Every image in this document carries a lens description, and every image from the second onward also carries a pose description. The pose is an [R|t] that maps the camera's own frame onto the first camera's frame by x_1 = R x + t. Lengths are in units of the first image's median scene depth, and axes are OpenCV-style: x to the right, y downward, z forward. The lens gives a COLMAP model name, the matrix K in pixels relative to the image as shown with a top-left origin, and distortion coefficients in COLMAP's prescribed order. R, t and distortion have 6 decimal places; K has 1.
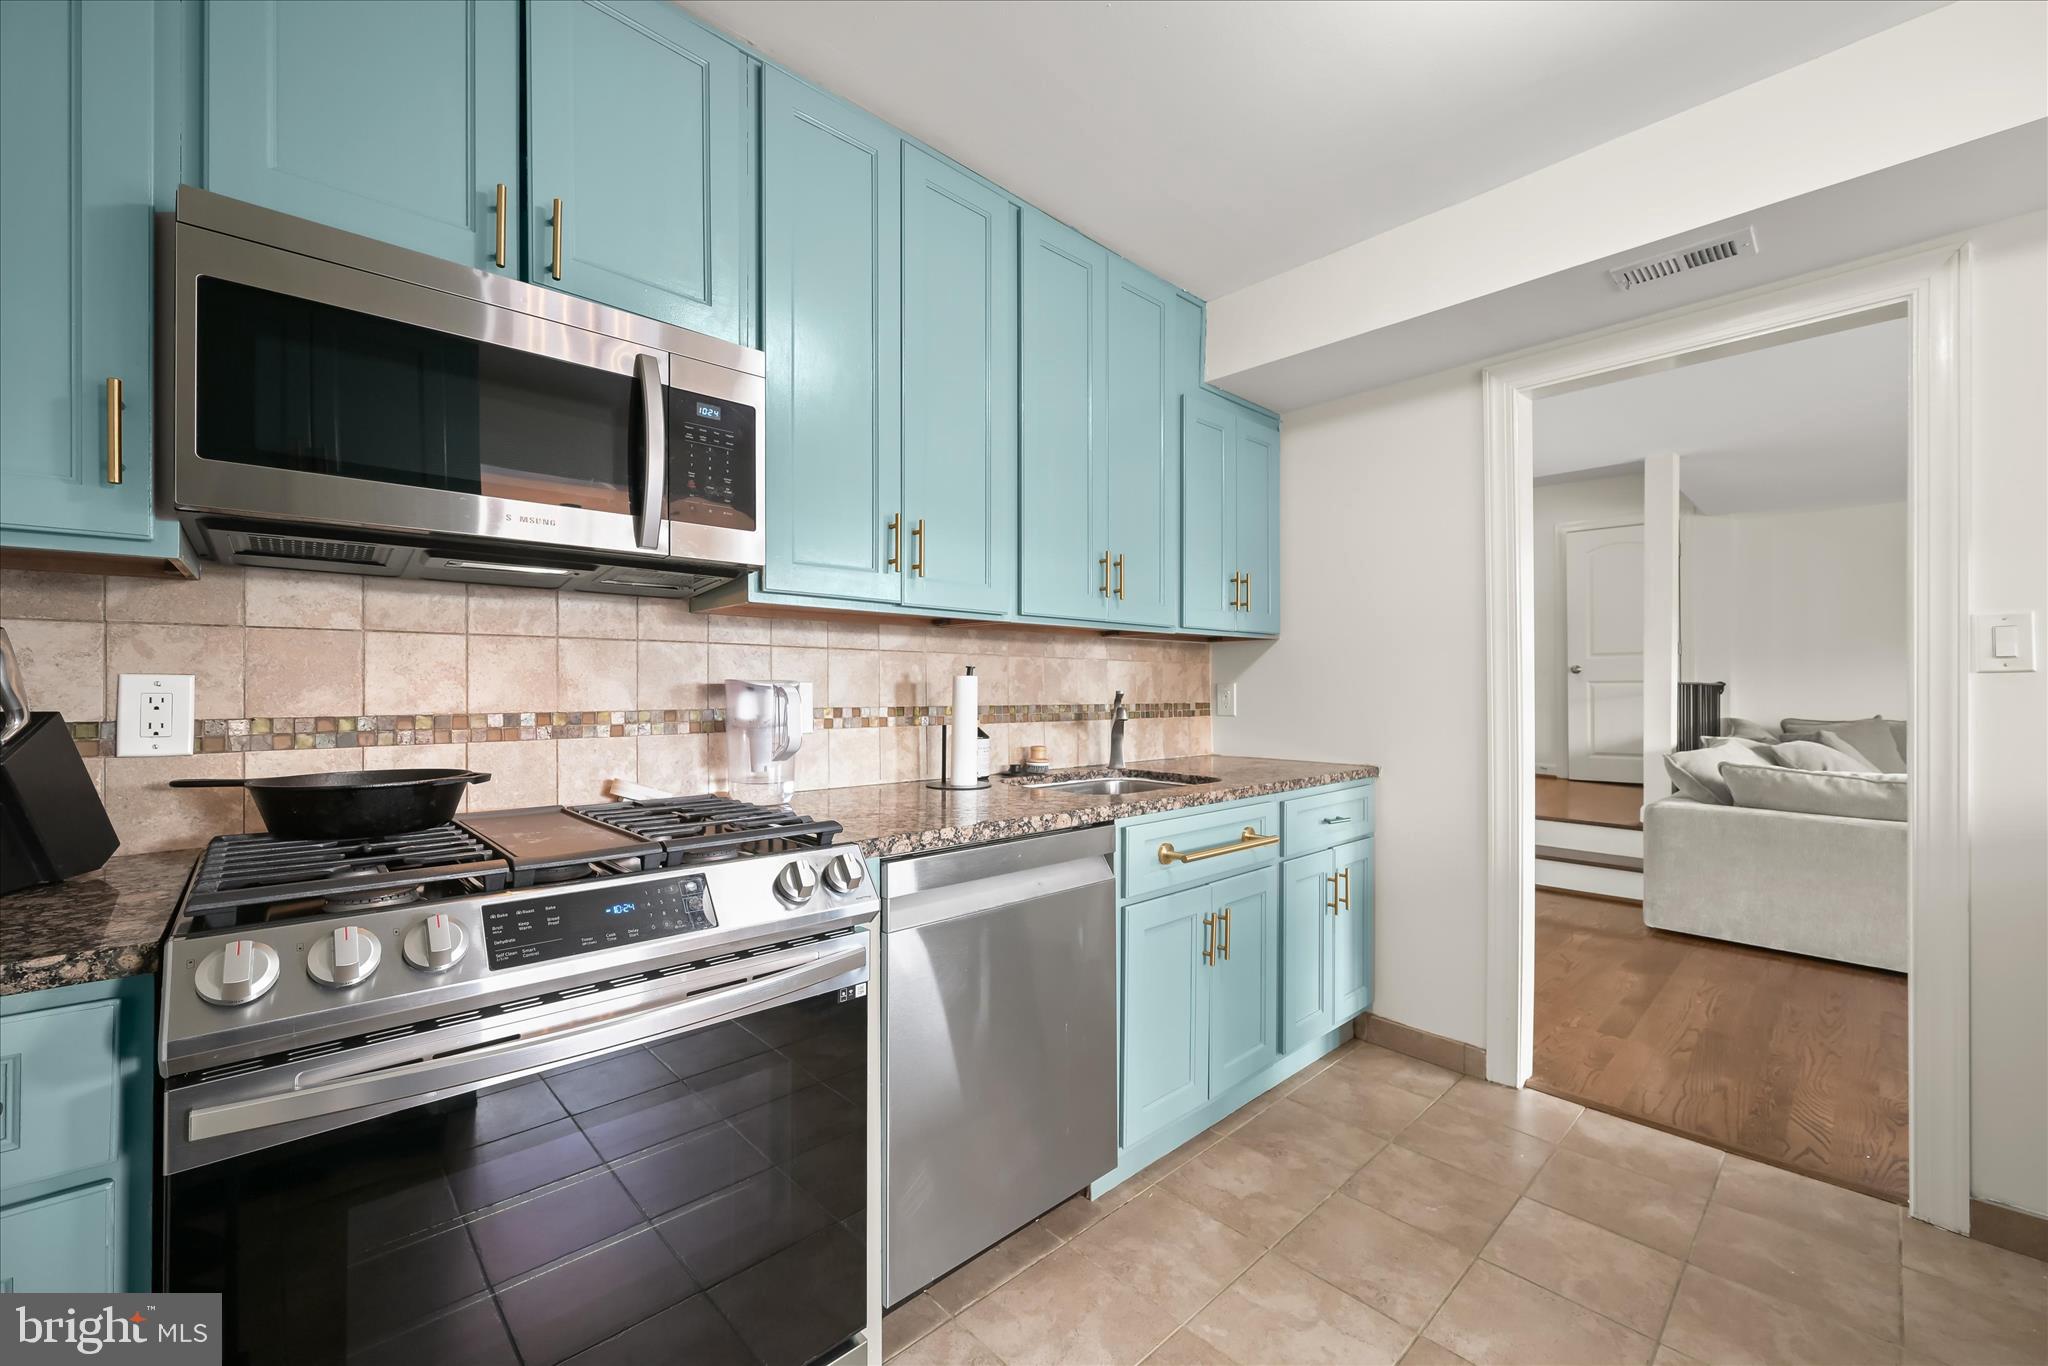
lens RADIAL K [[828.6, 0, 1024.0], [0, 828.6, 683.0], [0, 0, 1]] dist [-0.000127, -0.000095]
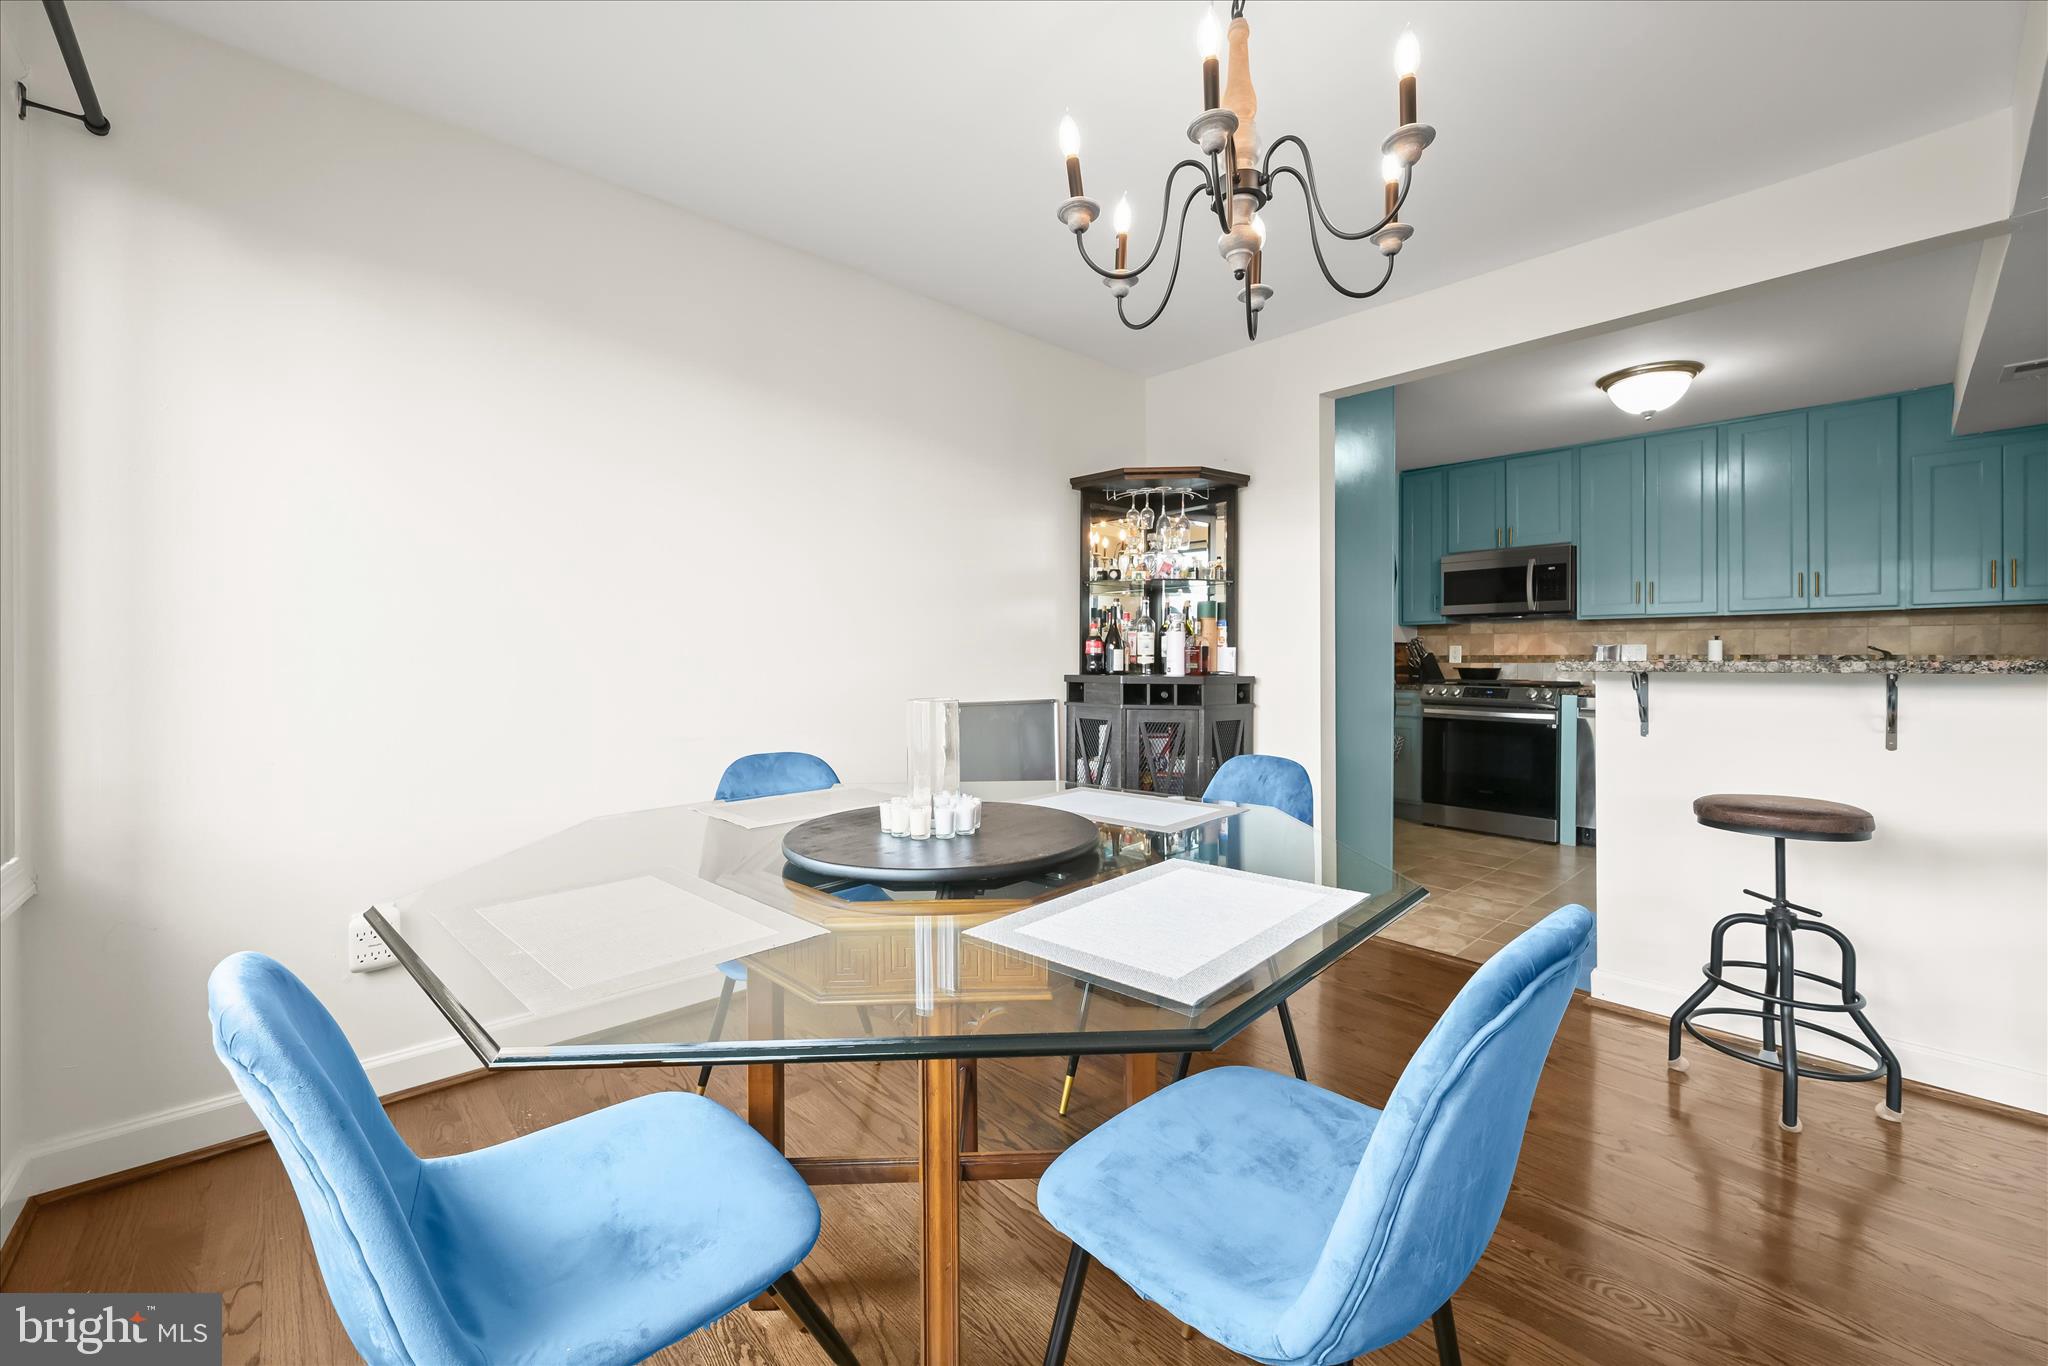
lens RADIAL K [[828.6, 0, 1024.0], [0, 828.6, 683.0], [0, 0, 1]] dist [-0.000127, -0.000095]
pose [[-0.027363, 0.031830, -0.999119, 3.420590], [0.010011, 0.999452, 0.031566, 0.025737], [0.999575, -0.009138, -0.027667, -1.208098]]
